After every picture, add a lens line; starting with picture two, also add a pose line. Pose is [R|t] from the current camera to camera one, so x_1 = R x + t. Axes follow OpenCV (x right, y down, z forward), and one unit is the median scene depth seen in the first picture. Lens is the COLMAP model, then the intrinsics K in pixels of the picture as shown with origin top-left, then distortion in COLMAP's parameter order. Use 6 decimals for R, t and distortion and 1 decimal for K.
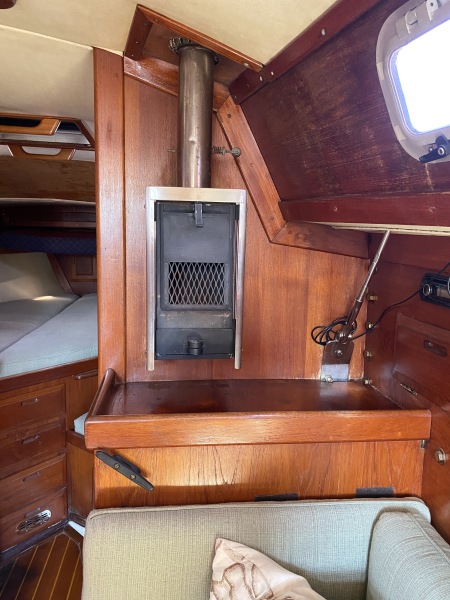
lens RADIAL K [[461.7, 0, 225.0], [0, 461.7, 300.0], [0, 0, 1]] dist [0.013754, 0.008252]
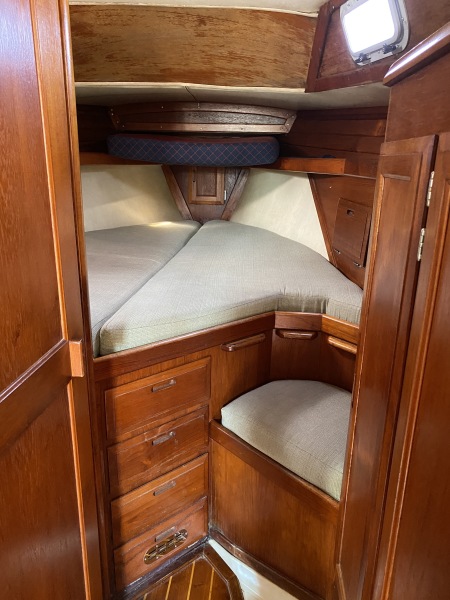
lens RADIAL K [[461.7, 0, 225.0], [0, 461.7, 300.0], [0, 0, 1]] dist [0.013754, 0.008252]
pose [[0.980789, 0.055928, -0.186882, -0.168897], [-0.026933, 0.987668, 0.154228, -0.001475], [0.193203, -0.146231, 0.970201, 0.307275]]
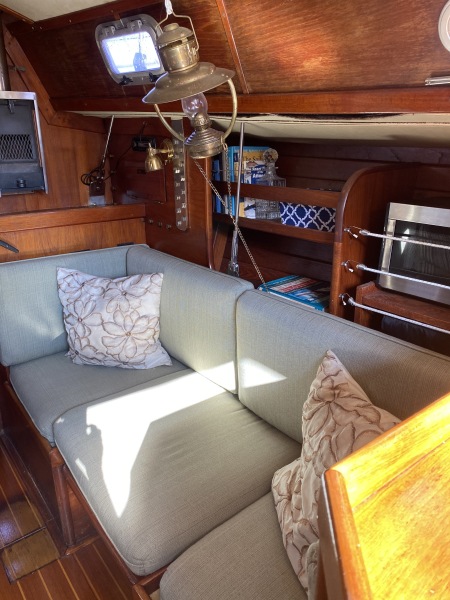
lens RADIAL K [[461.7, 0, 225.0], [0, 461.7, 300.0], [0, 0, 1]] dist [0.013754, 0.008252]
pose [[0.854753, -0.197262, 0.480089, -0.353847], [0.096764, 0.969310, 0.225997, 0.216253], [-0.509935, -0.146716, 0.847609, -1.066432]]
